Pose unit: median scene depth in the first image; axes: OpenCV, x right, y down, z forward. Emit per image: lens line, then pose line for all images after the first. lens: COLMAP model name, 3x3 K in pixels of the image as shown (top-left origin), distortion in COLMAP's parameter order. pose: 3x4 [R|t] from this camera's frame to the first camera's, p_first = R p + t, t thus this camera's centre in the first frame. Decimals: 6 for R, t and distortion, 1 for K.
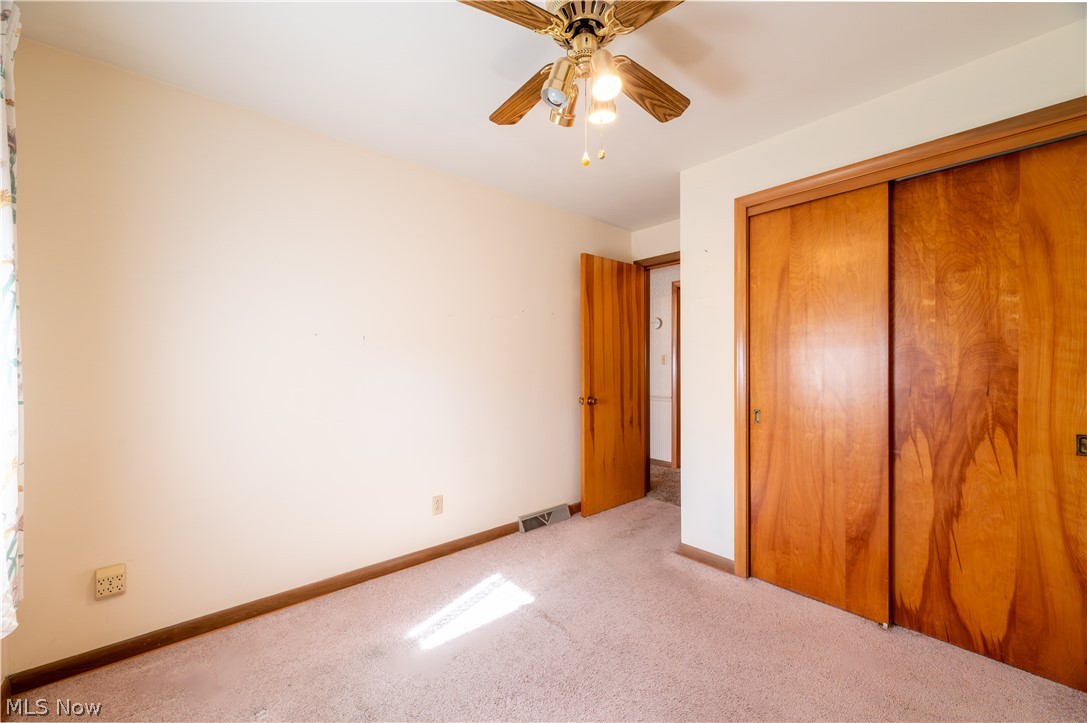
lens RADIAL K [[429.1, 0, 544.9], [0, 429.1, 361.9], [0, 0, 1]] dist [-0.002287, -0.000434]
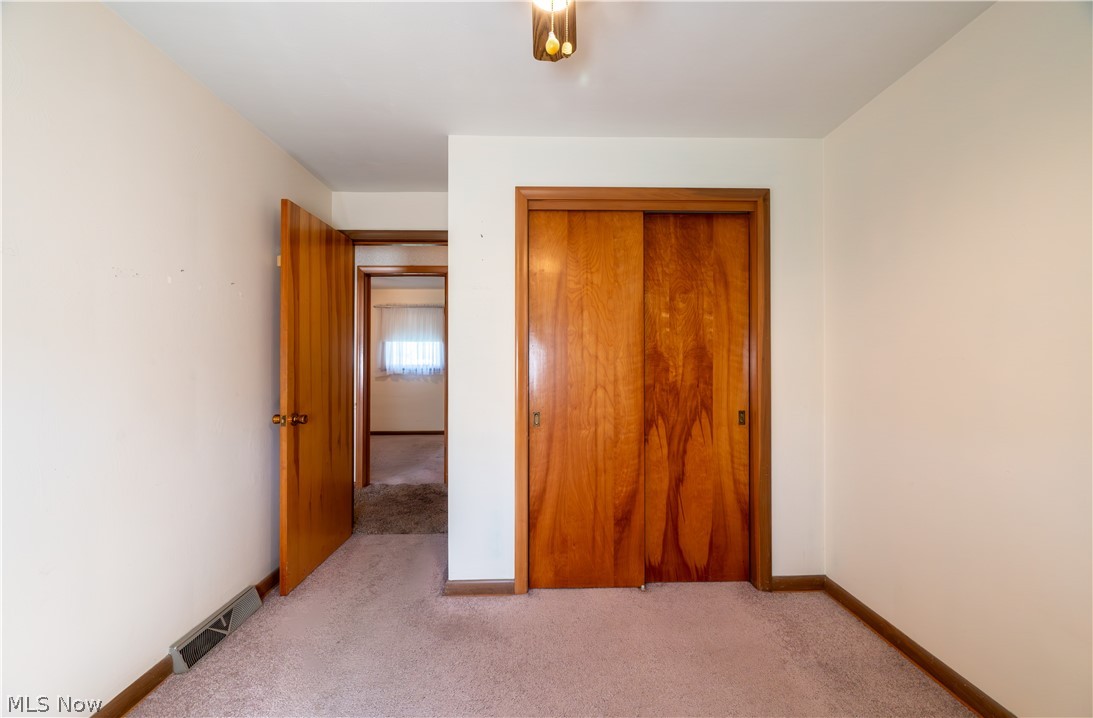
lens RADIAL K [[432.6, 0, 546.0], [0, 432.6, 355.3], [0, 0, 1]] dist [-0.000358, -0.000086]
pose [[0.636217, 0.010212, 0.771443, -0.292776], [-0.001966, 0.999931, -0.011615, -0.005410], [-0.771508, 0.005873, 0.636193, 0.443344]]
